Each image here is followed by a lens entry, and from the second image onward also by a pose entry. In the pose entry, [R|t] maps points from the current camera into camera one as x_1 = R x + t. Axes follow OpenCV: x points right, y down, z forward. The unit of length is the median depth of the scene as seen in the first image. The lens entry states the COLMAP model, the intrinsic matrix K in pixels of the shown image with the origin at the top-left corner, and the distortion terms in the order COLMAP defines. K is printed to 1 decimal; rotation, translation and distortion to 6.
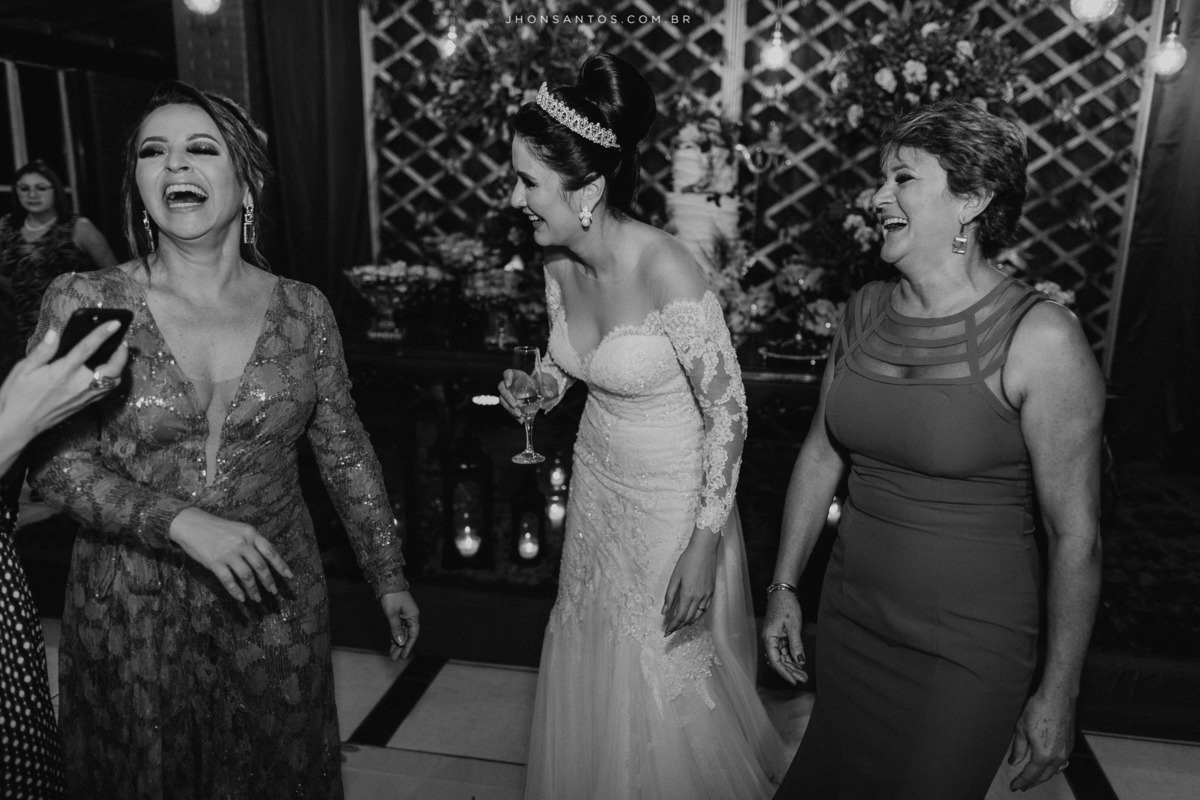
lens RADIAL K [[889.8, 0, 658.3], [0, 889.8, 396.1], [0, 0, 1]] dist [0.005195, -0.003151]
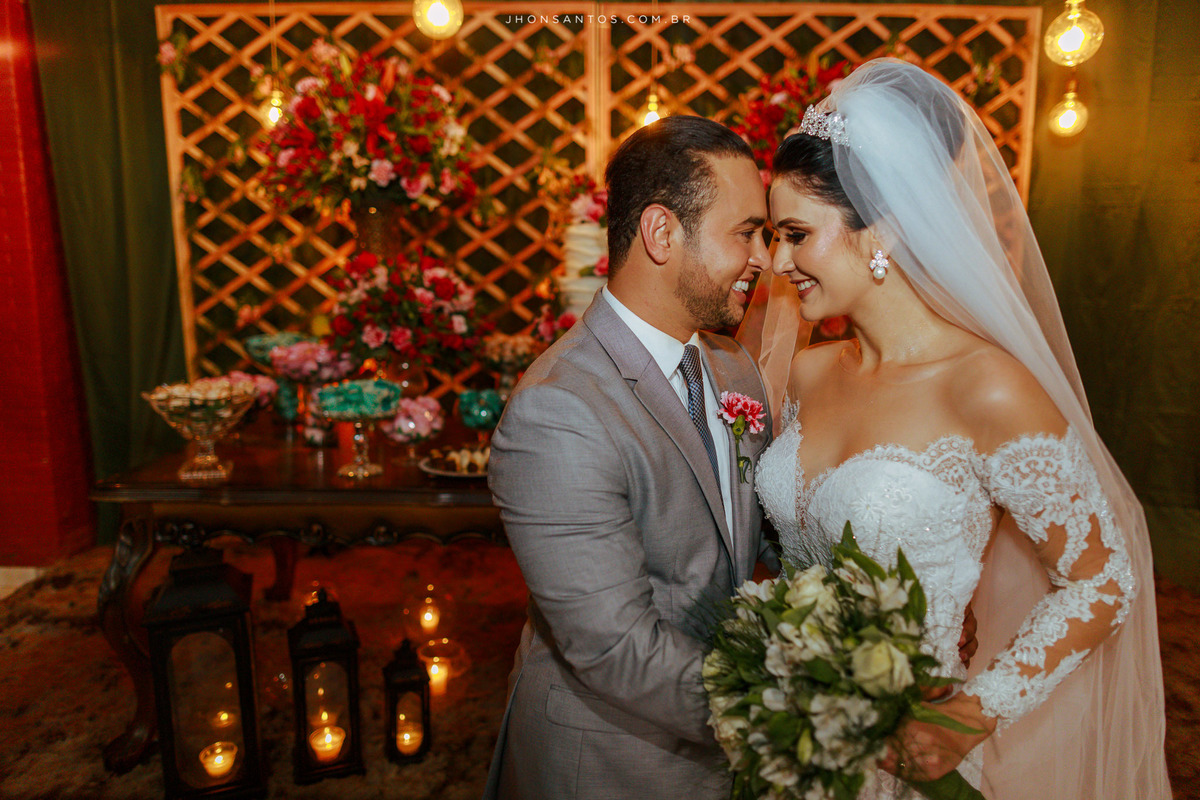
lens RADIAL K [[834.9, 0, 599.8], [0, 834.9, 397.9], [0, 0, 1]] dist [0.004252, -0.000448]
pose [[0.988271, -0.054244, 0.142753, -0.053779], [0.064215, 0.995739, -0.066189, -0.049124], [-0.138554, 0.074580, 0.987543, 0.184785]]
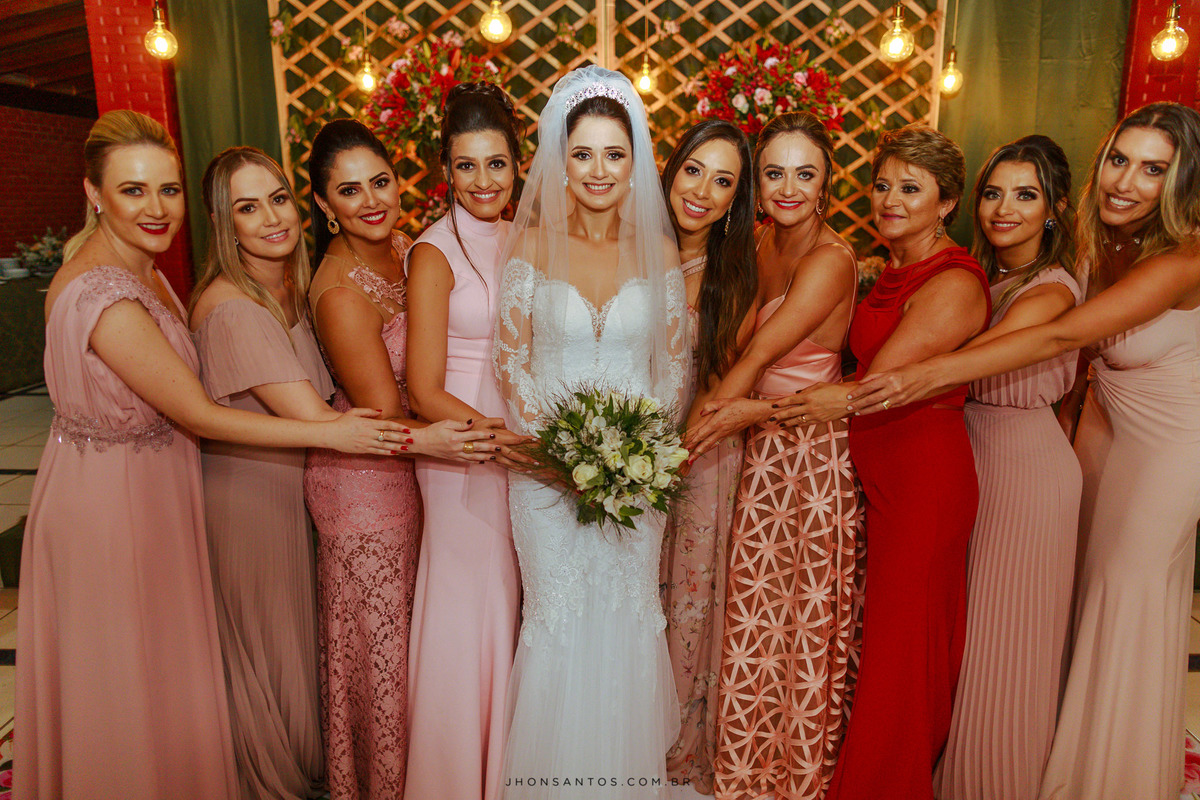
lens RADIAL K [[851.8, 0, 616.1], [0, 851.8, 388.2], [0, 0, 1]] dist [0.005330, -0.000364]
pose [[0.989551, -0.064489, 0.128961, -0.079904], [0.064770, 0.997898, 0.002018, 0.026525], [-0.128820, 0.006356, 0.991648, -0.136663]]
